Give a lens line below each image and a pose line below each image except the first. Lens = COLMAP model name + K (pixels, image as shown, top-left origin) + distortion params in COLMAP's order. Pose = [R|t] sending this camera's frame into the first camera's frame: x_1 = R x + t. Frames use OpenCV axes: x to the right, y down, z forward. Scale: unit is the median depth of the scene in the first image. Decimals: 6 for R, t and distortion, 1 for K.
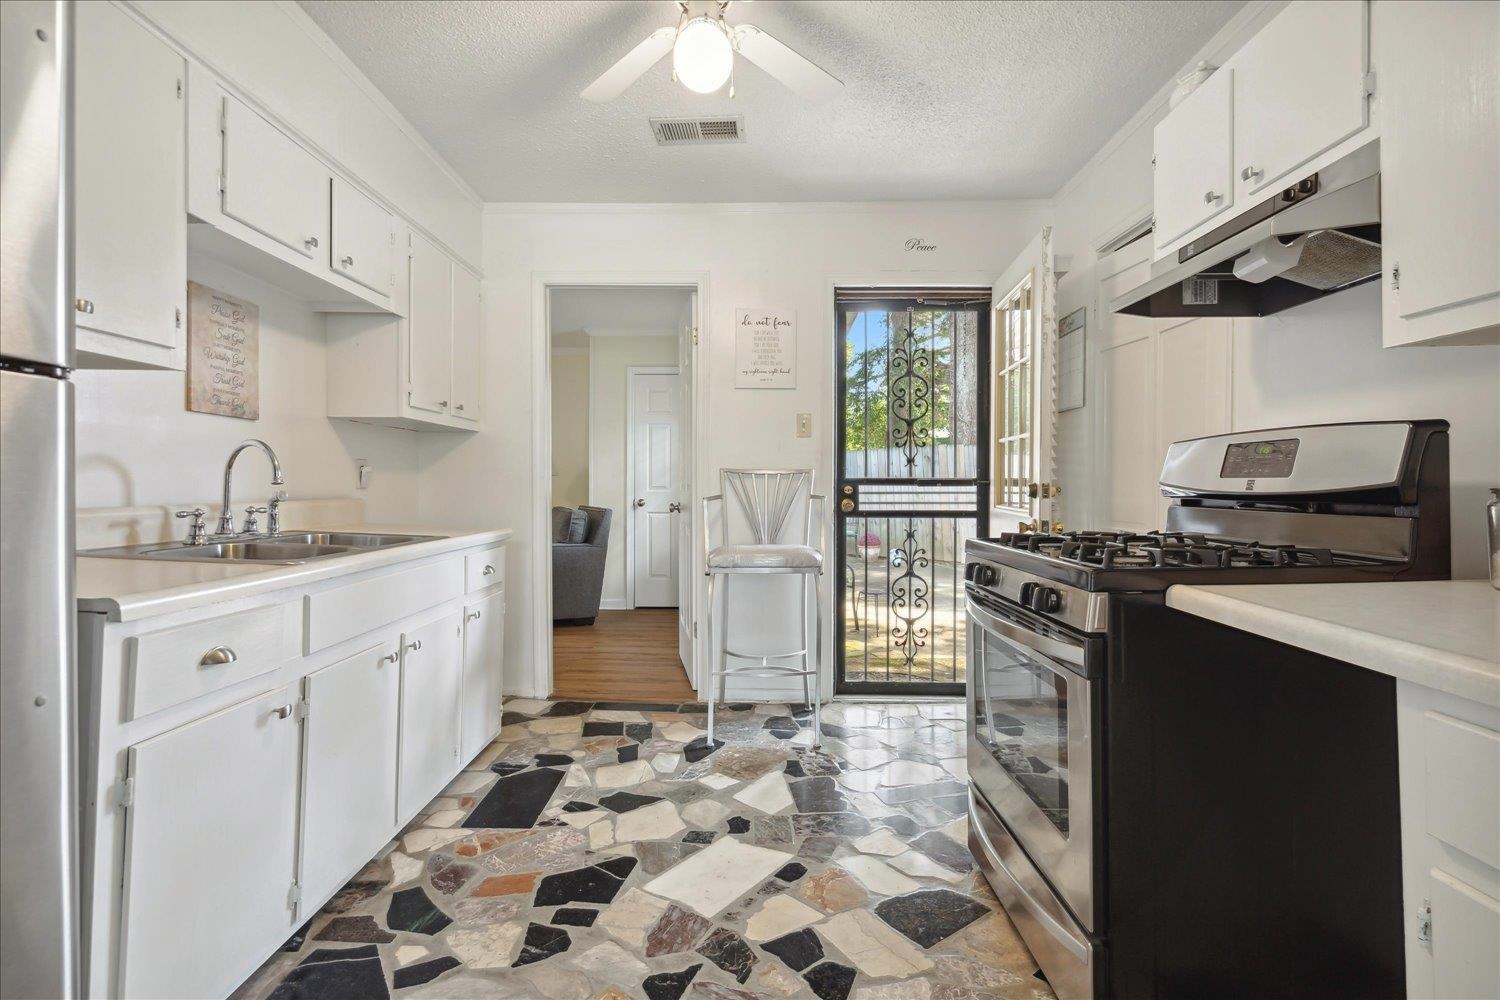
lens RADIAL K [[704.3, 0, 743.9], [0, 704.3, 493.3], [0, 0, 1]] dist [-0.004763, -0.000091]
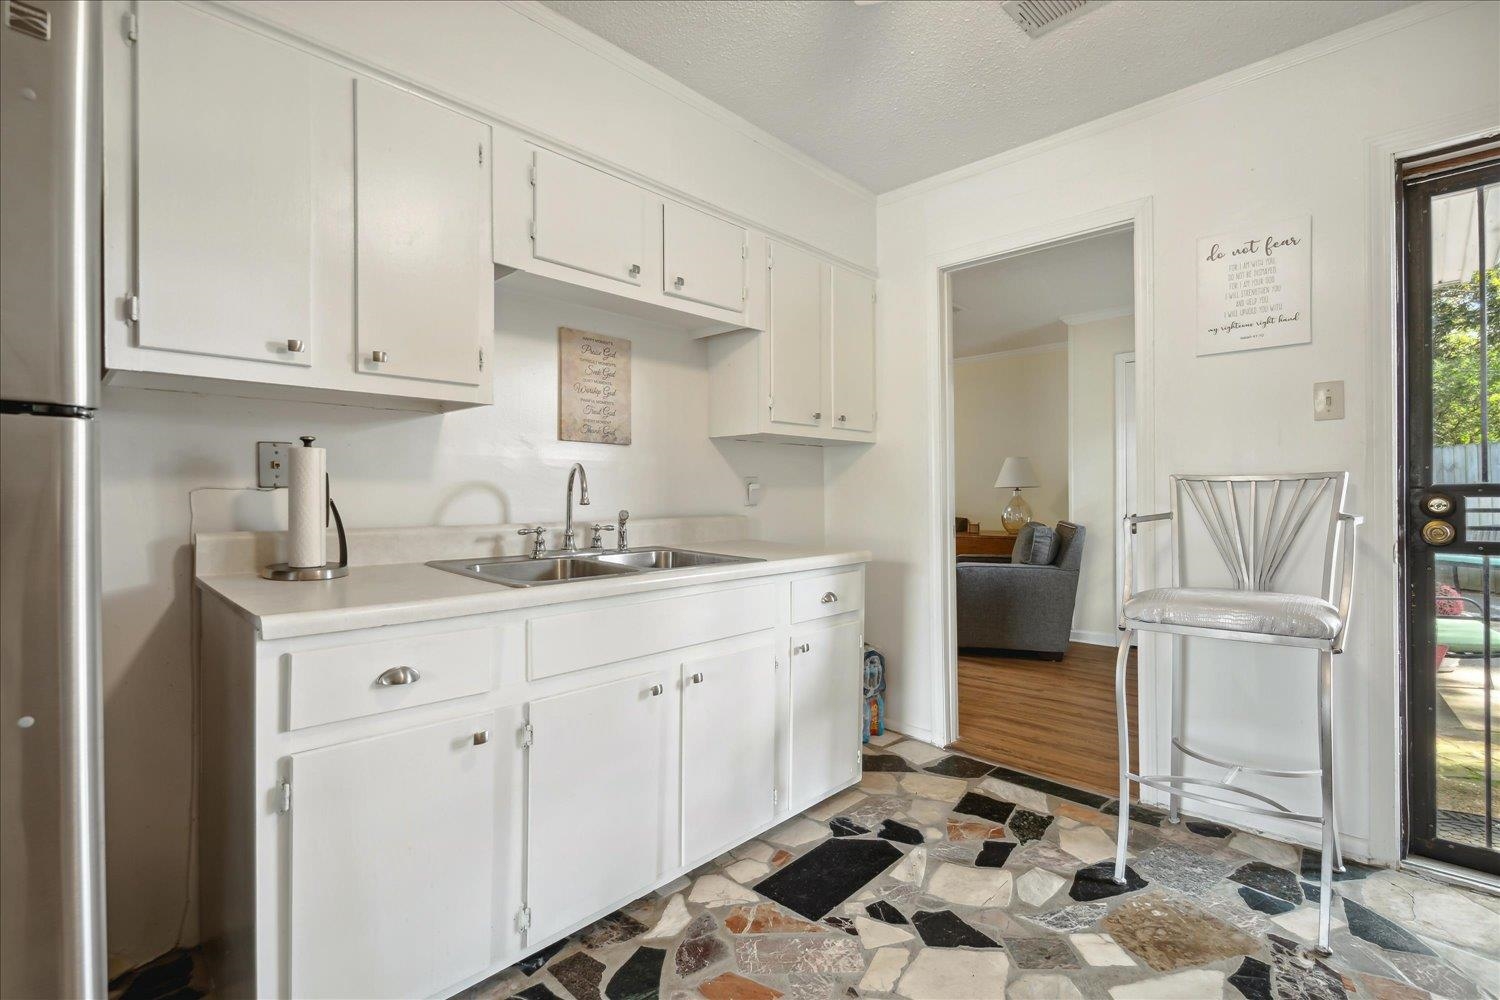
lens RADIAL K [[690.5, 0, 742.4], [0, 690.5, 500.0], [0, 0, 1]] dist [-0.003419, 0.001007]
pose [[0.740193, -0.005956, -0.672369, 0.145715], [0.001952, 0.999976, -0.006709, -0.009011], [0.672392, 0.003653, 0.740186, 0.281237]]
